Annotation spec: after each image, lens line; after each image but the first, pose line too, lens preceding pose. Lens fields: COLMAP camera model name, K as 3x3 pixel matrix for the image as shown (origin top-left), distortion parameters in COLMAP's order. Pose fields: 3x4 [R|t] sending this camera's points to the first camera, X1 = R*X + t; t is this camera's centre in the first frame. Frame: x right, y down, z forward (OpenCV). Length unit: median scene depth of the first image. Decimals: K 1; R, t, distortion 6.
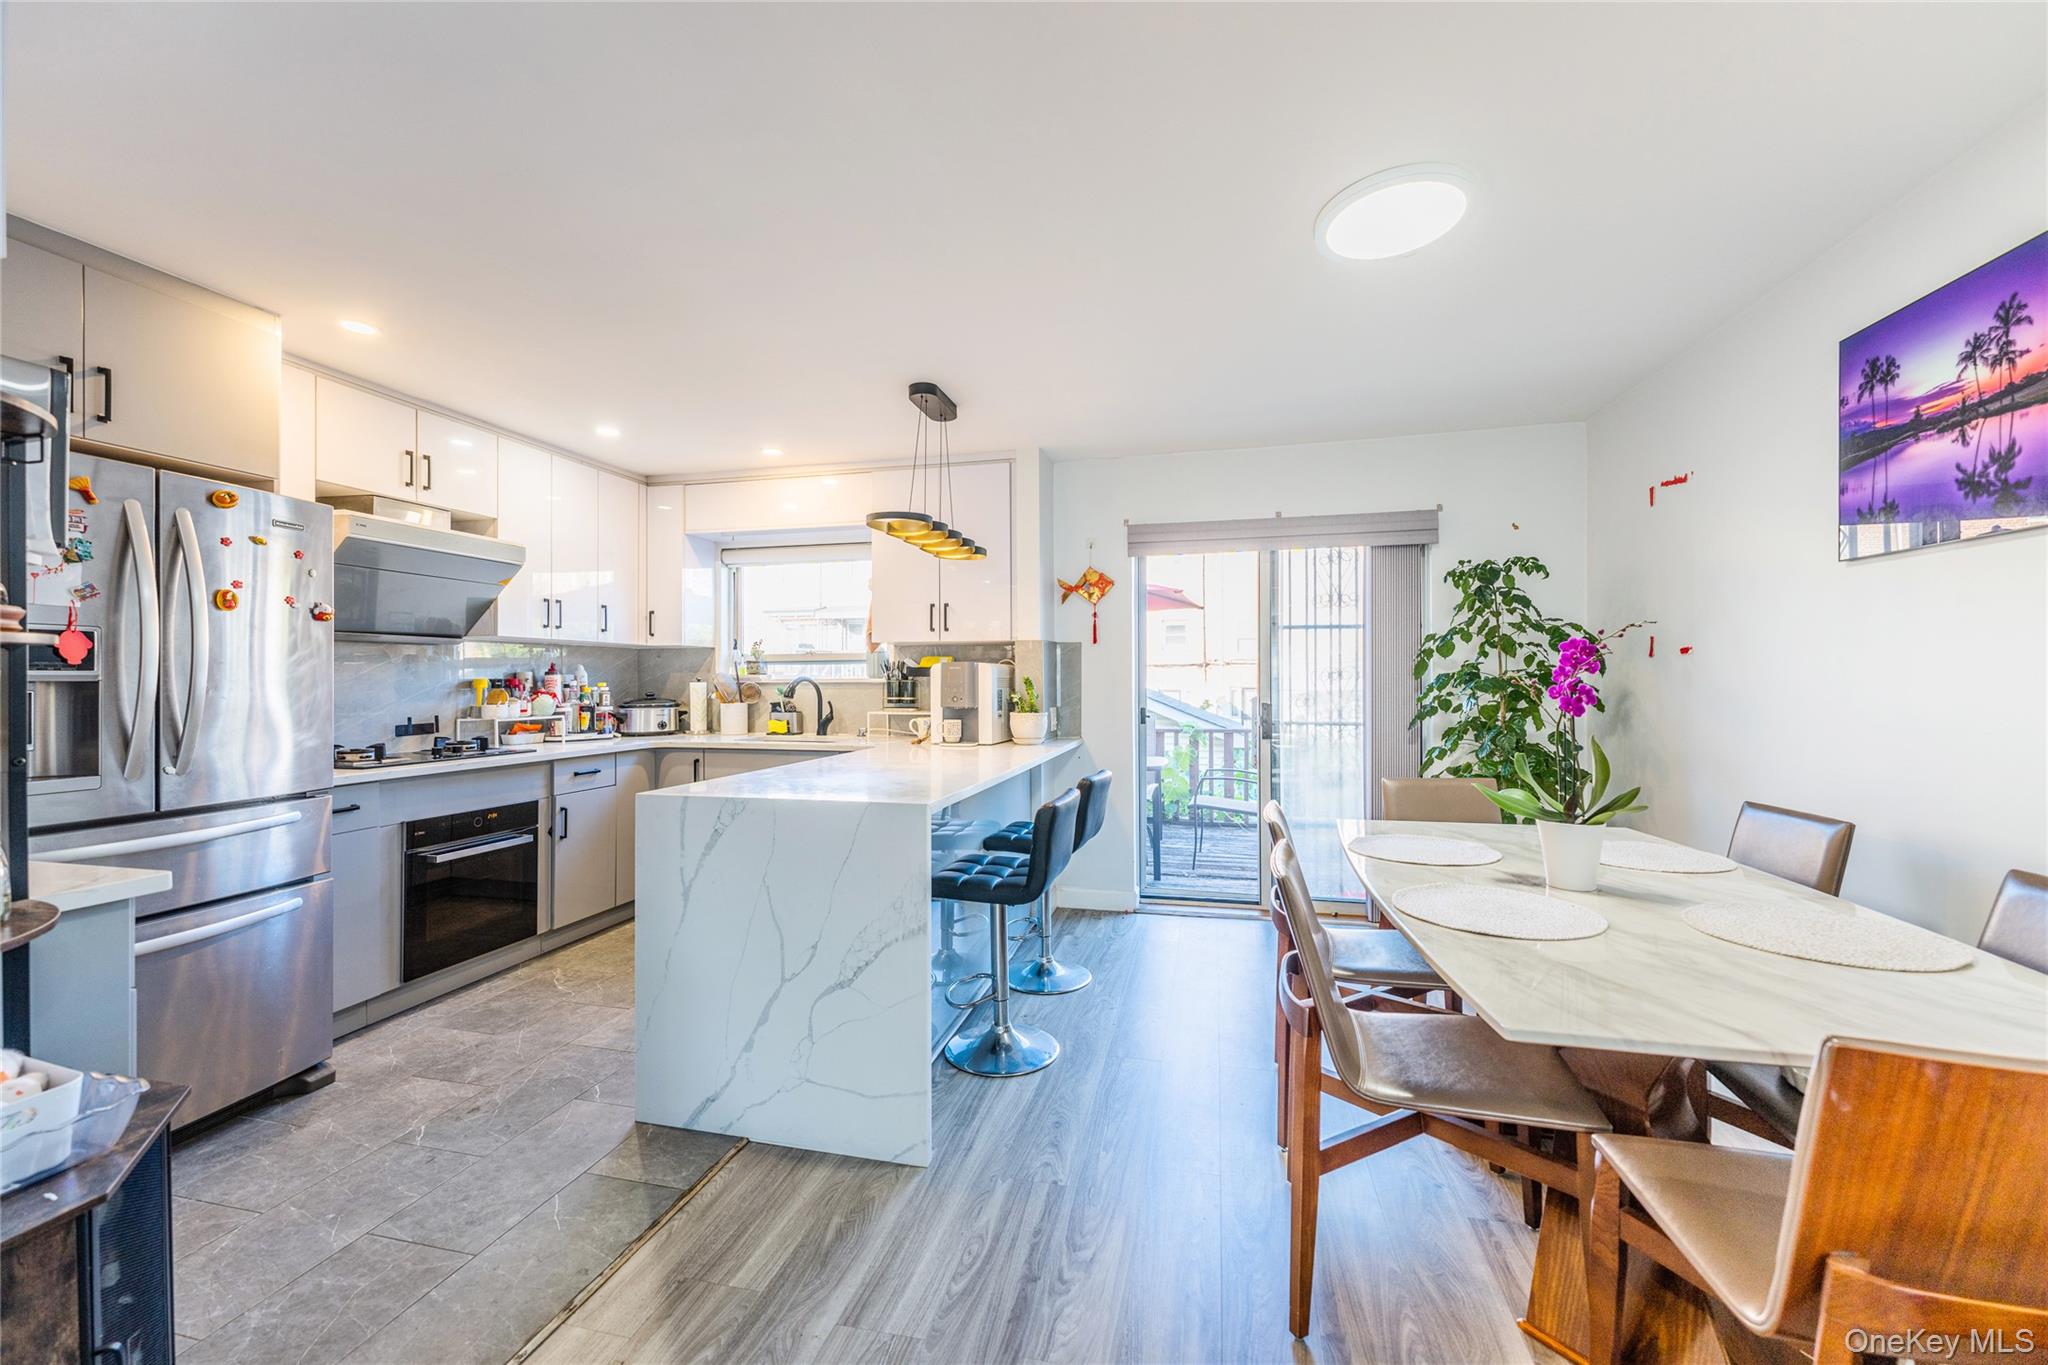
lens RADIAL K [[814.4, 0, 1022.8], [0, 814.4, 678.0], [0, 0, 1]] dist [0.002460, 0.000089]
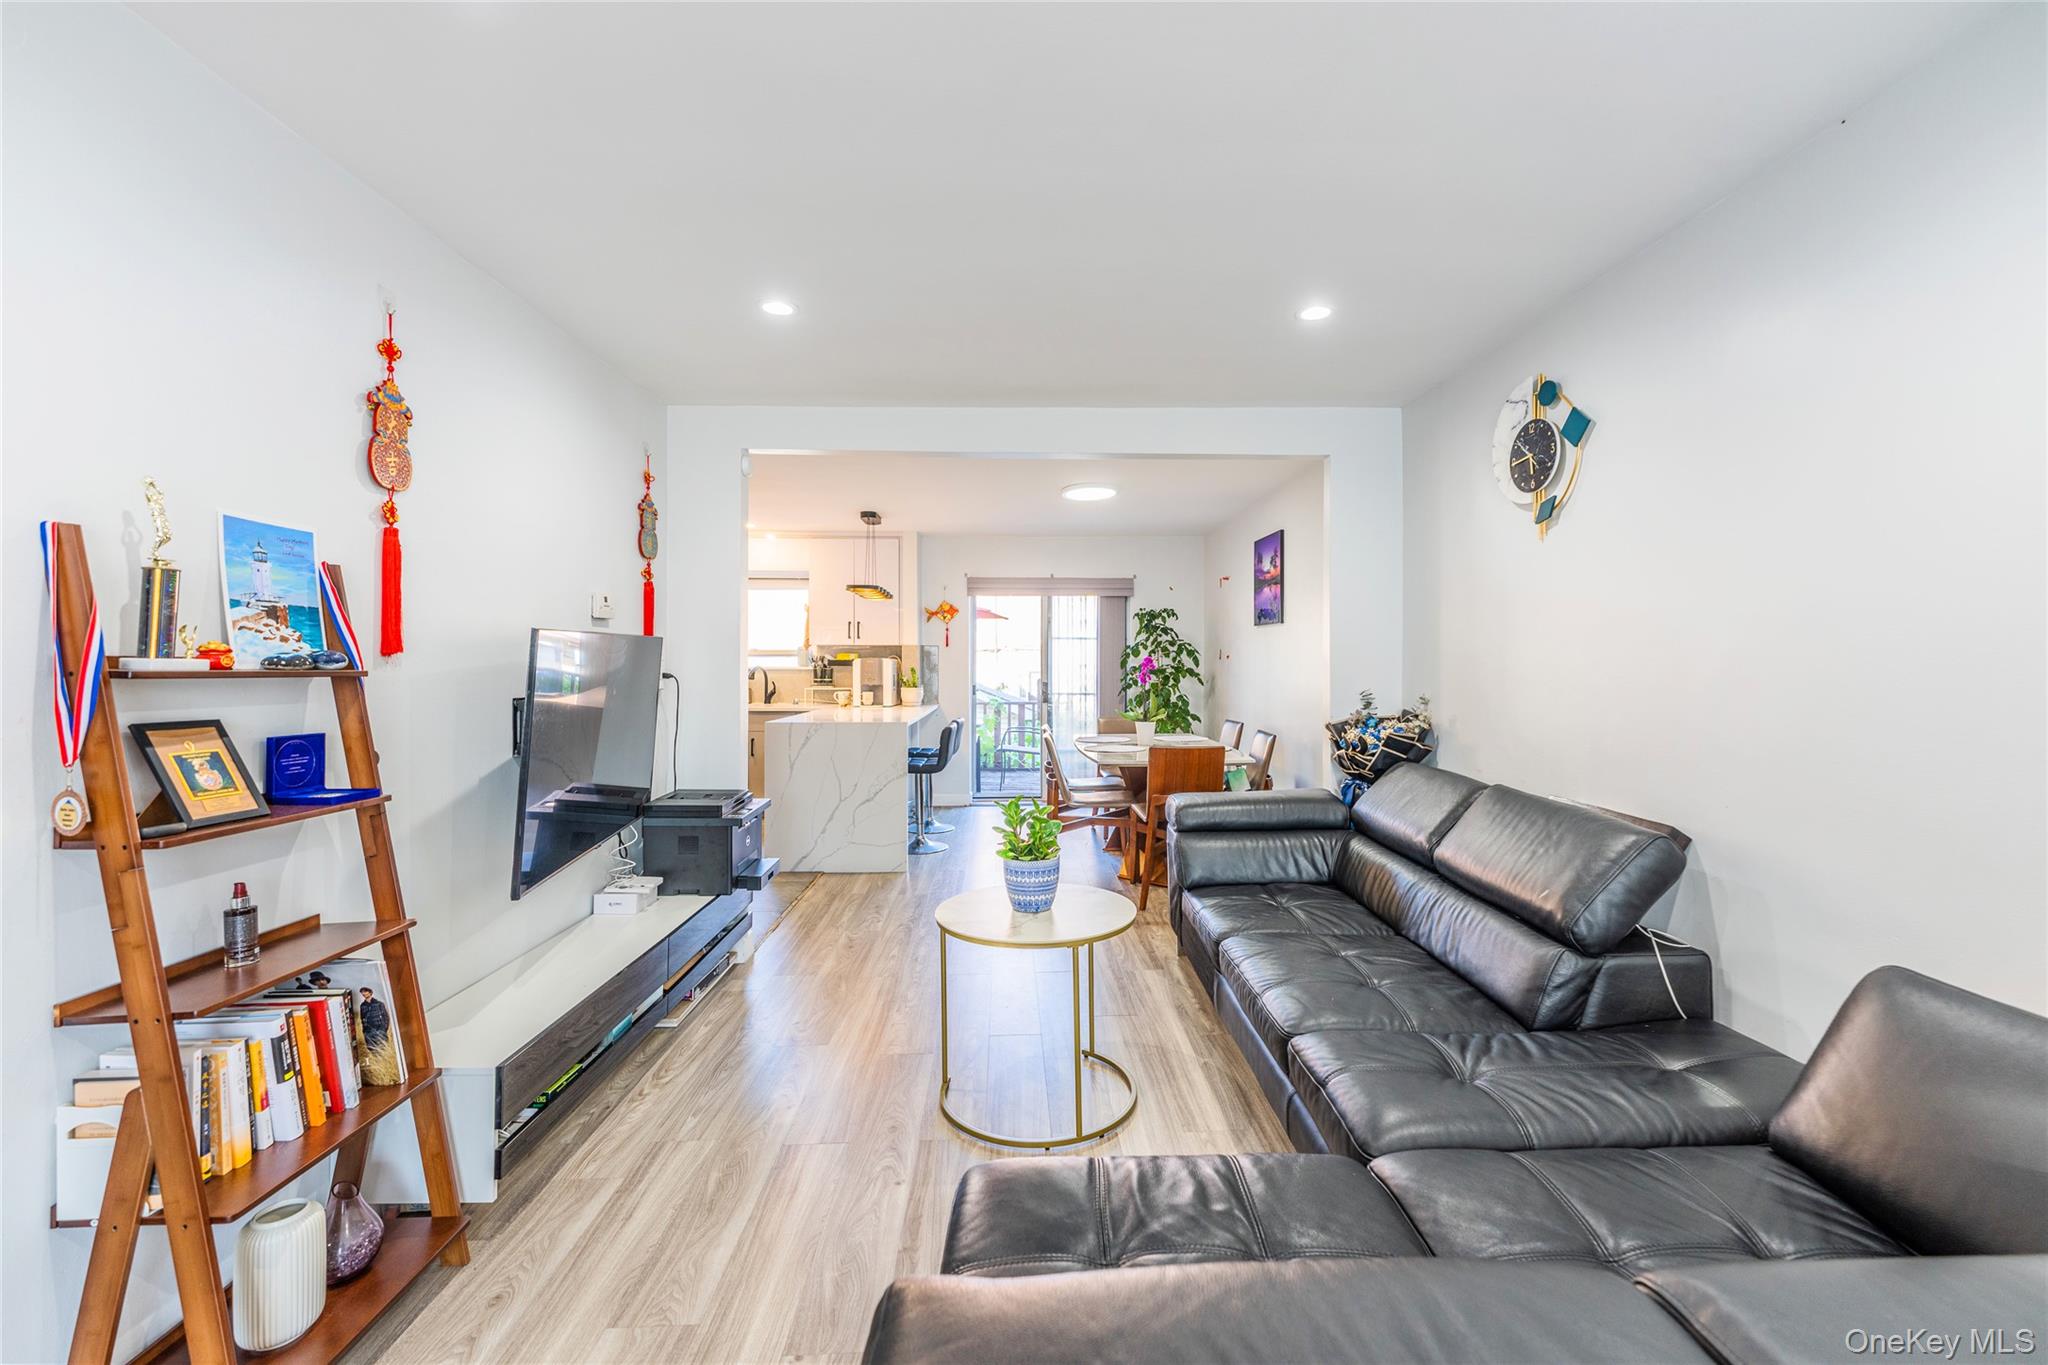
lens RADIAL K [[850.8, 0, 1045.9], [0, 850.8, 660.0], [0, 0, 1]] dist [0.001529, 0.000348]
pose [[0.959677, 0.006227, 0.281037, -0.242099], [-0.006017, 0.999981, -0.001611, -0.015684], [-0.281041, -0.000145, 0.959696, -0.856710]]
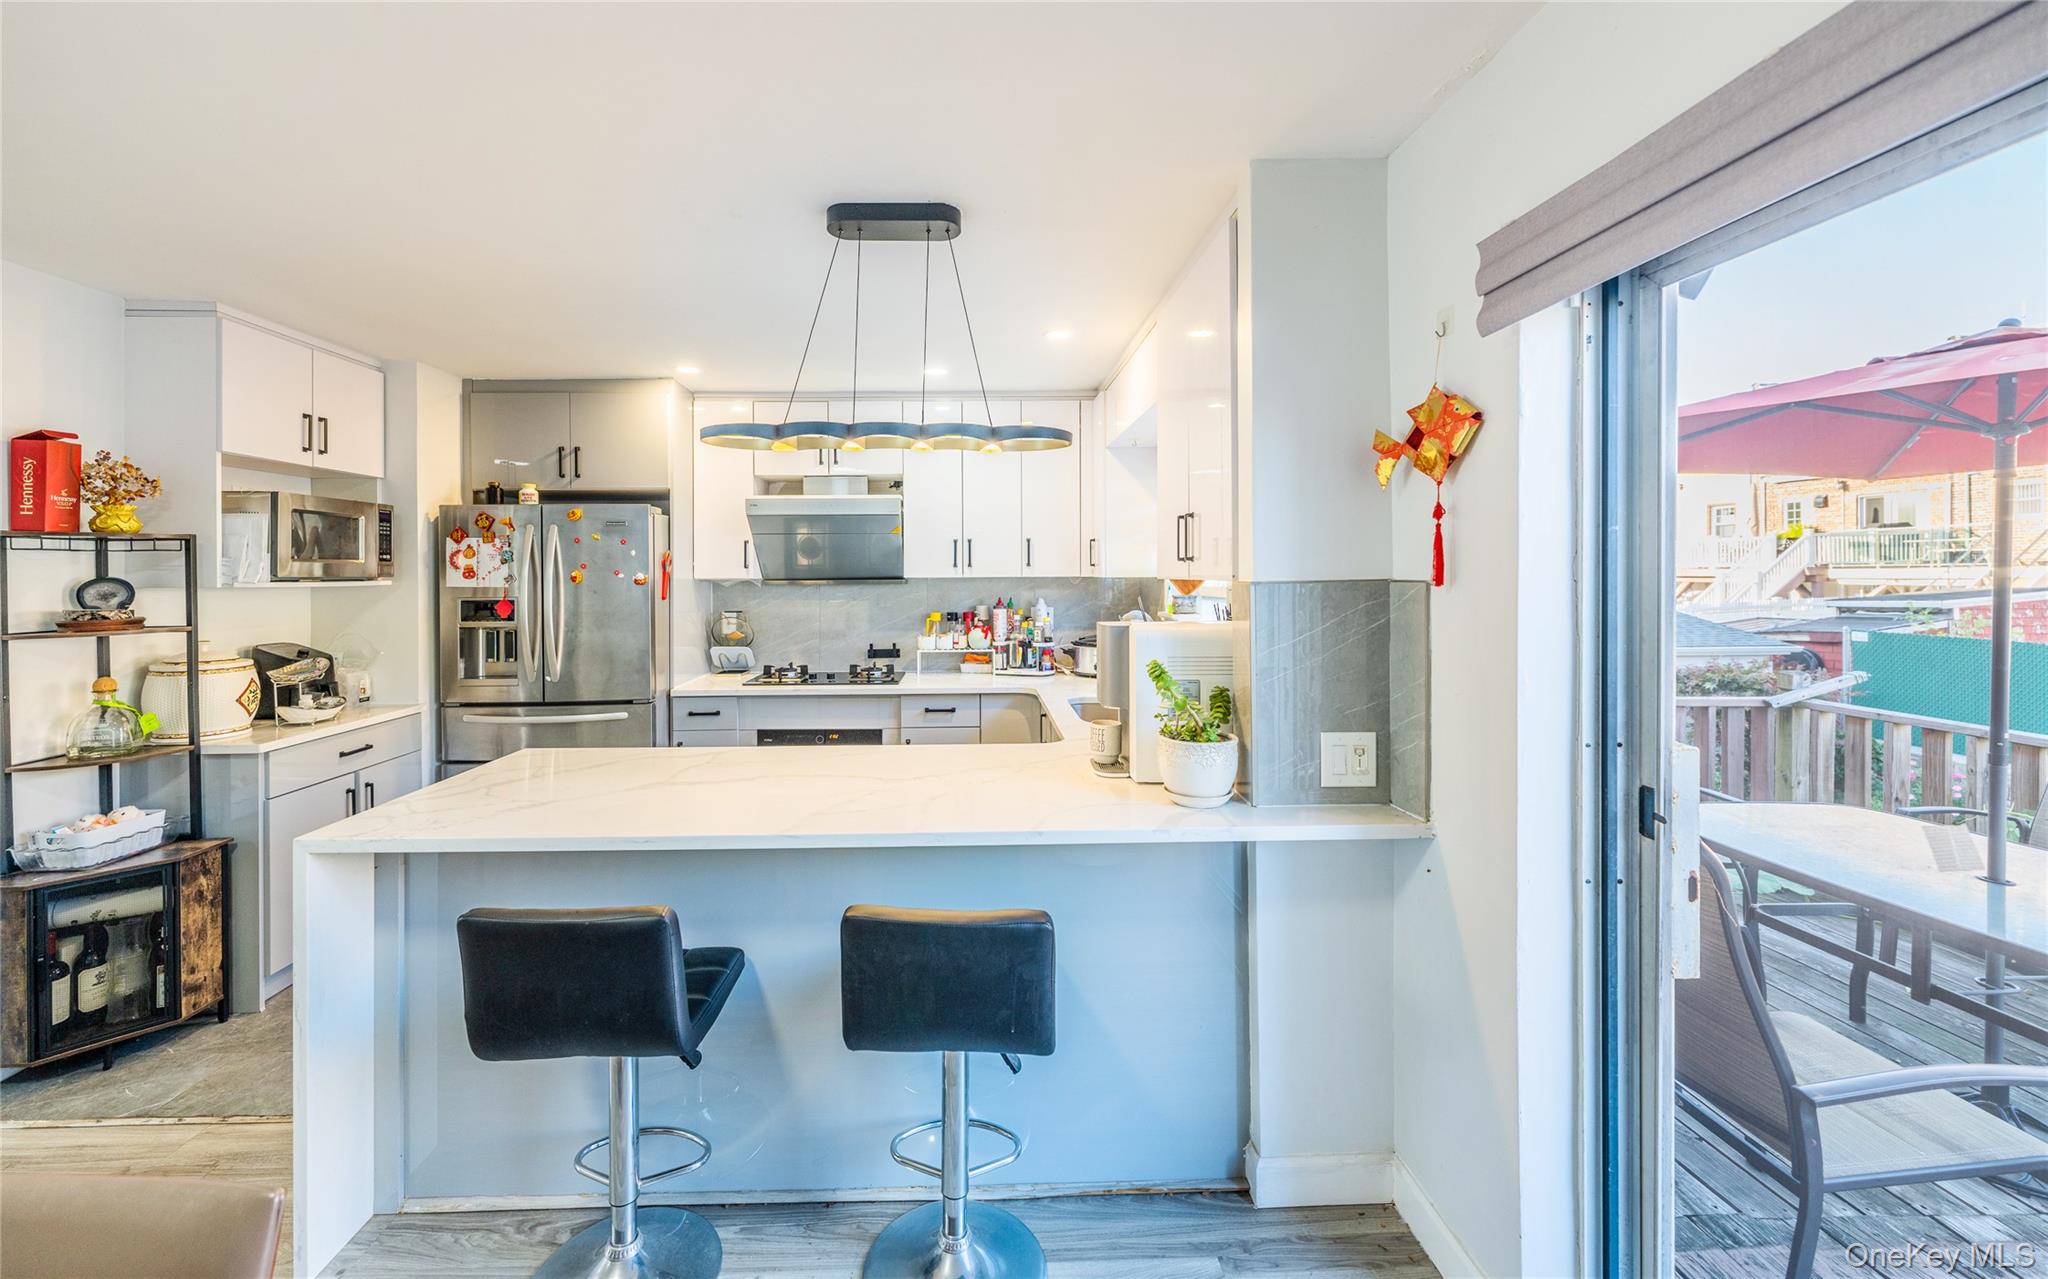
lens RADIAL K [[805.1, 0, 981.6], [0, 805.1, 576.9], [0, 0, 1]] dist [0.001657, 0.000320]
pose [[0.256647, 0.004735, -0.966494, 0.462835], [0.008470, 0.999939, 0.007148, -0.058944], [0.966468, -0.010020, 0.256591, 0.811148]]
